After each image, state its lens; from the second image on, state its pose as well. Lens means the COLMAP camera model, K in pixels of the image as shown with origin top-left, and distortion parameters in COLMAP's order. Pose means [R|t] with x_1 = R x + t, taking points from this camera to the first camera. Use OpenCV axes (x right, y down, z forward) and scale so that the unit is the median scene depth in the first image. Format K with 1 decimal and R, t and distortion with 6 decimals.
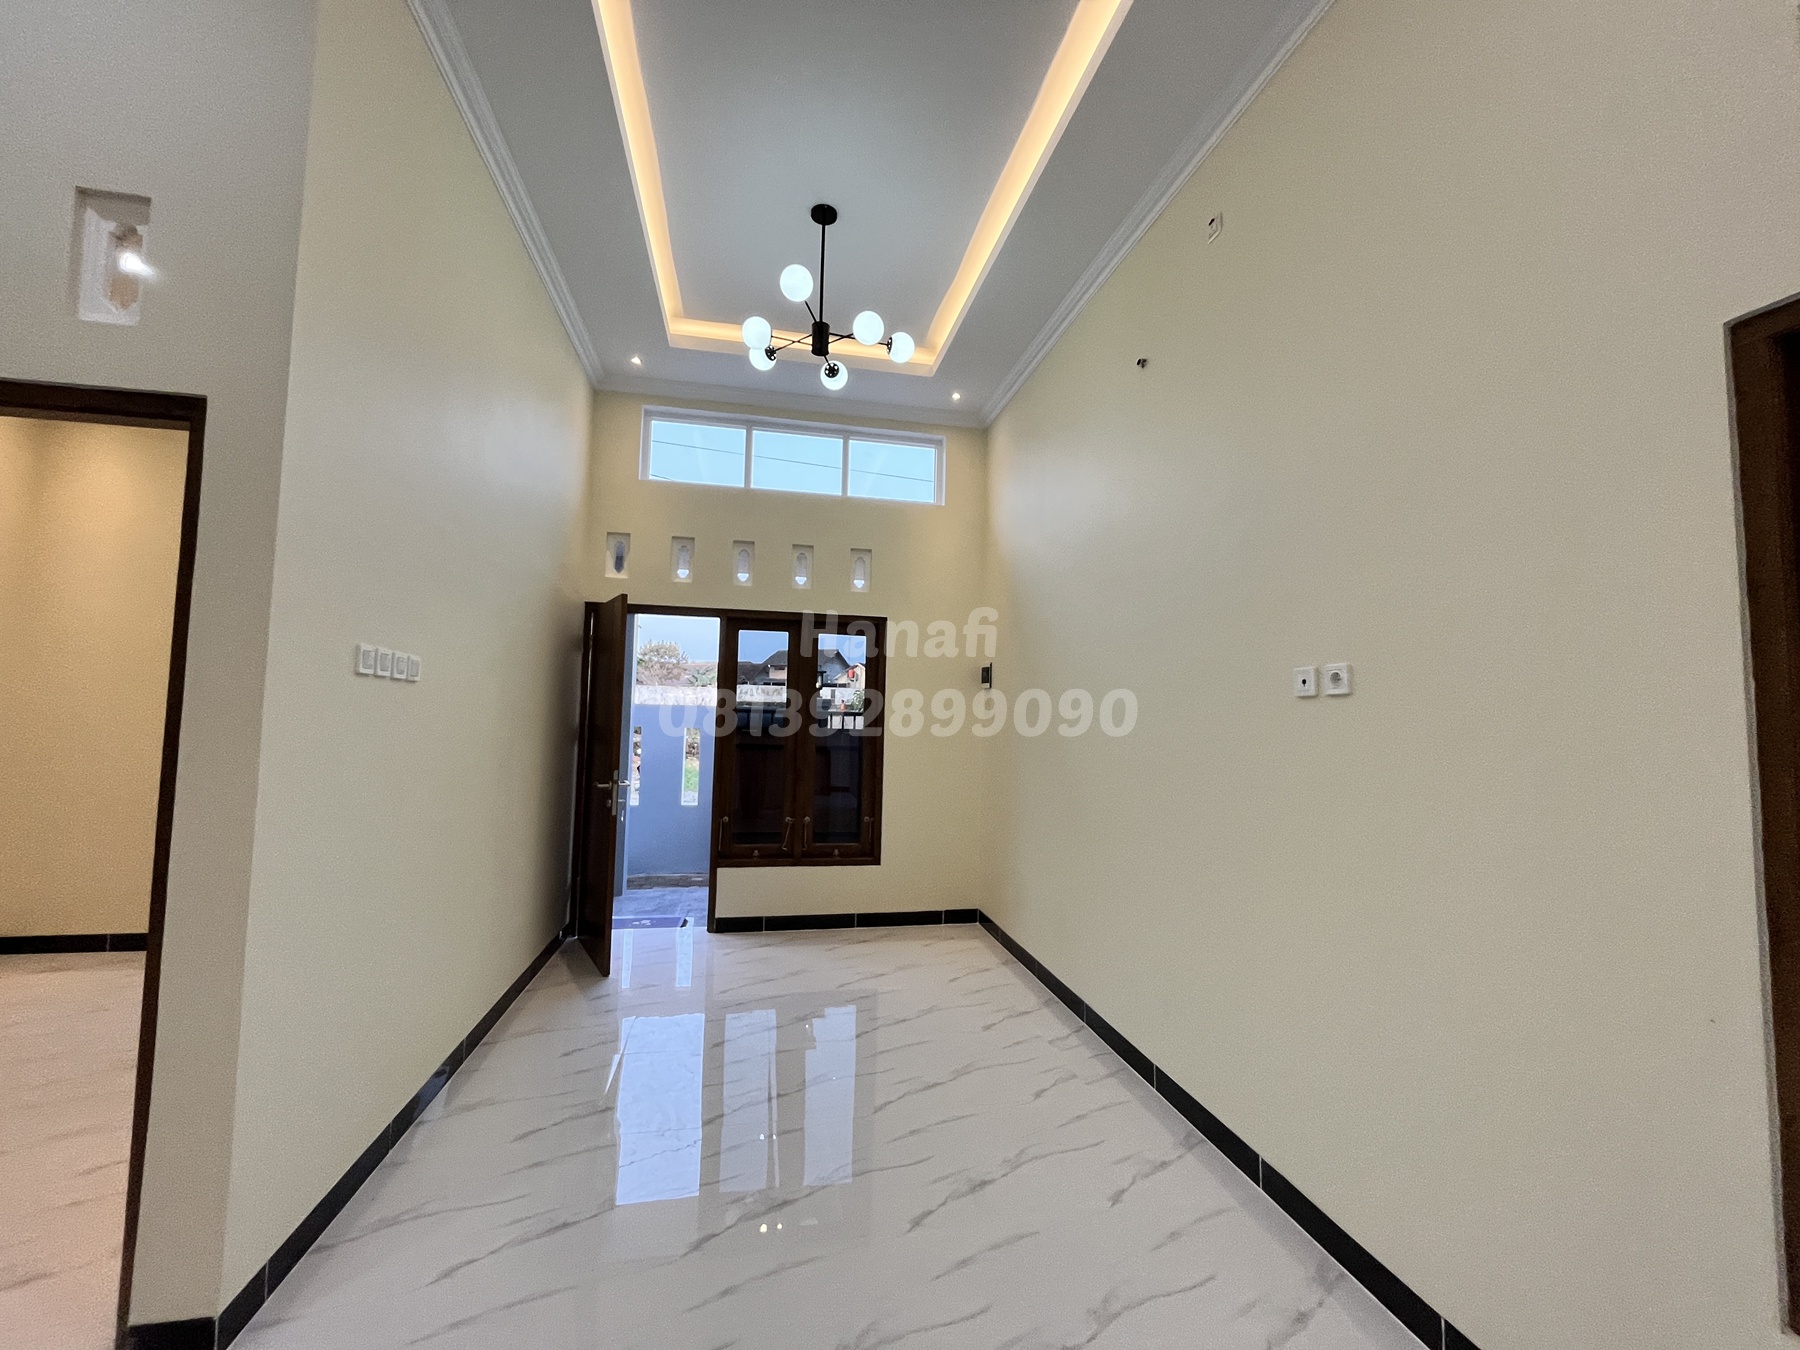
lens RADIAL K [[730.9, 0, 893.7], [0, 730.9, 673.5], [0, 0, 1]] dist [-0.002305, 0.000338]
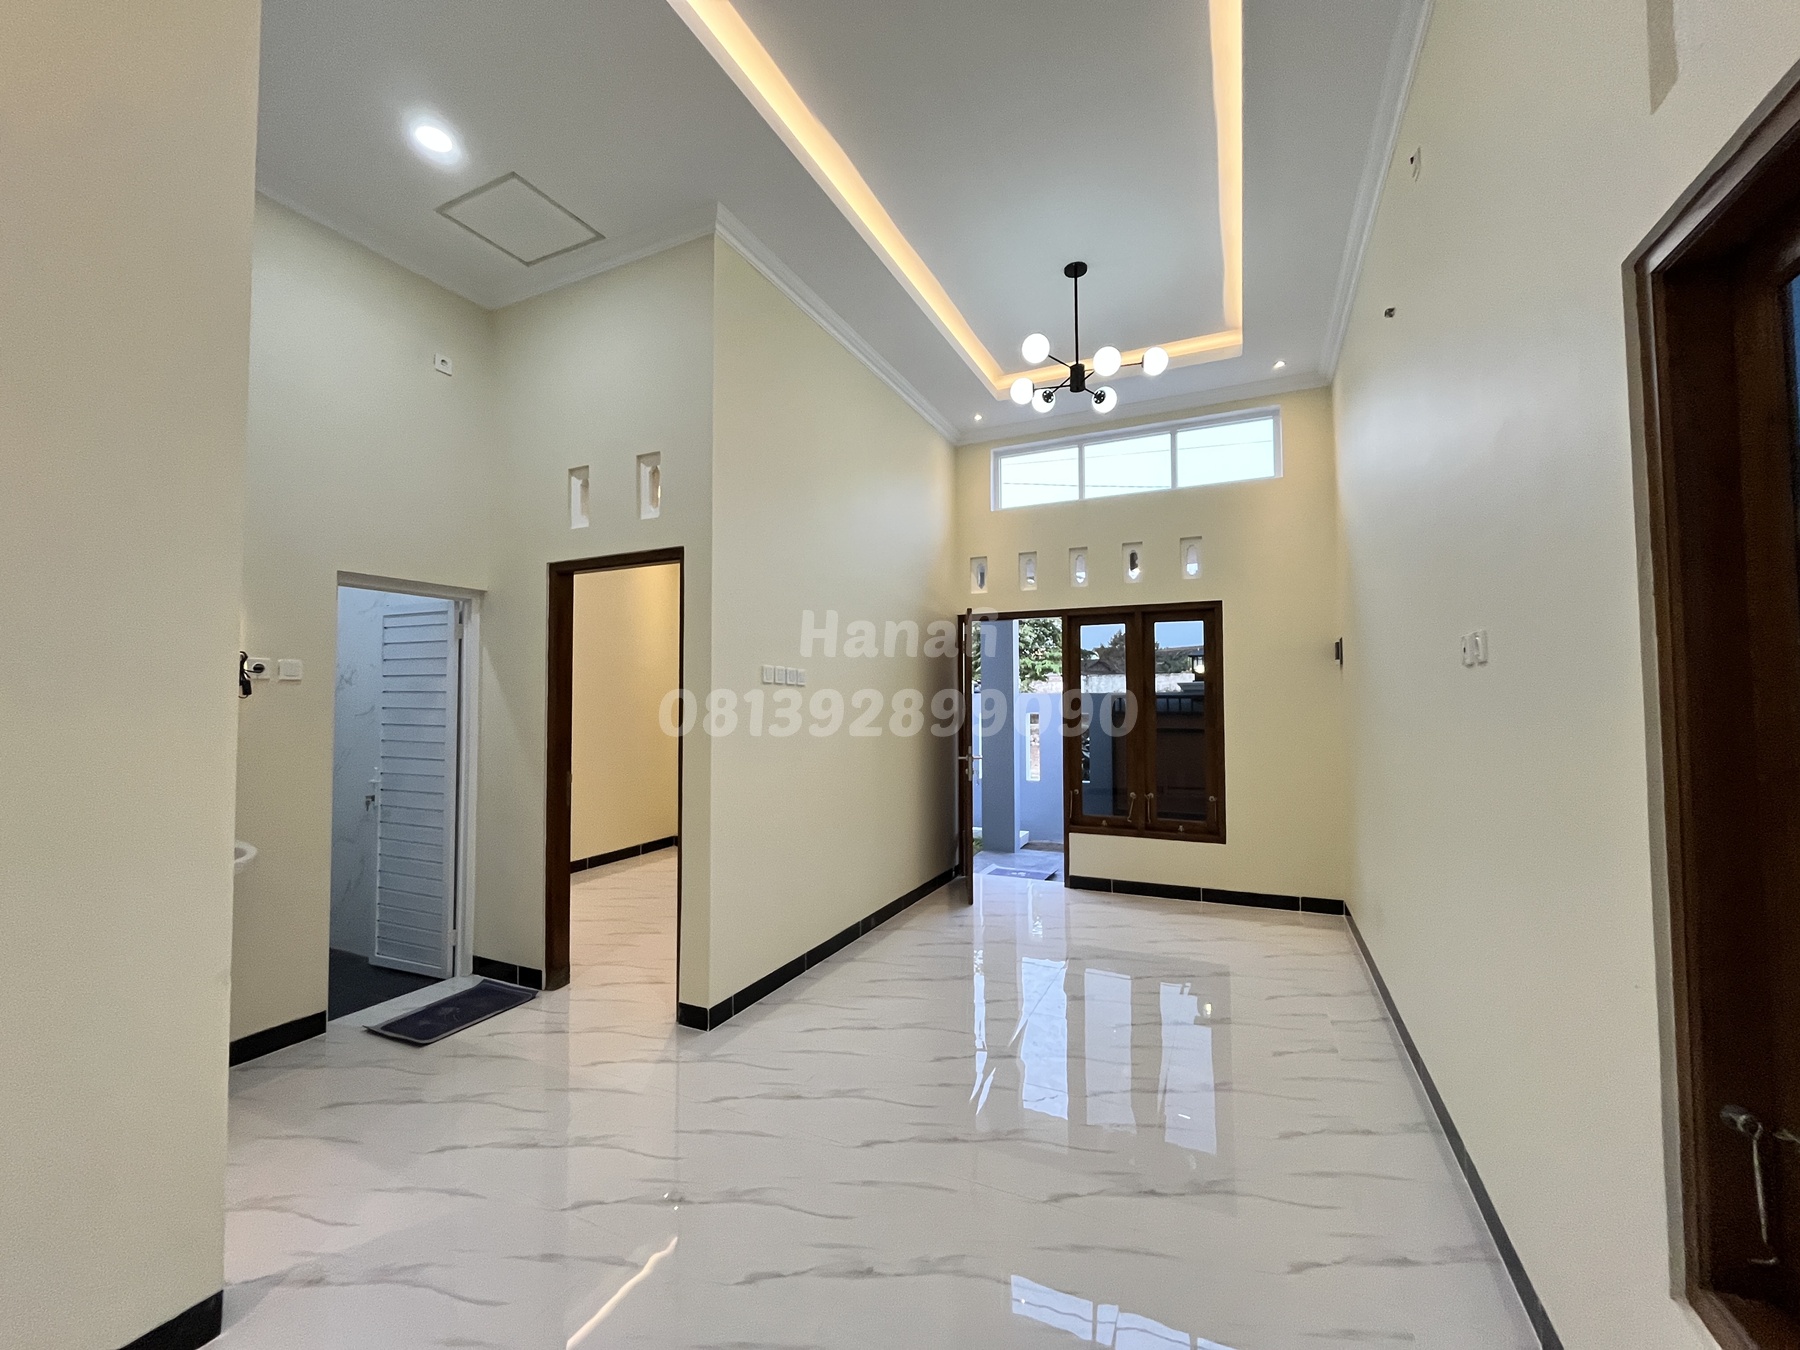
lens RADIAL K [[730.0, 0, 894.2], [0, 730.0, 674.8], [0, 0, 1]] dist [-0.002864, 0.000213]
pose [[0.803519, -0.047248, -0.593401, 0.233291], [0.057541, 0.998342, -0.001575, 0.001036], [0.592492, -0.032879, 0.804905, -0.090180]]
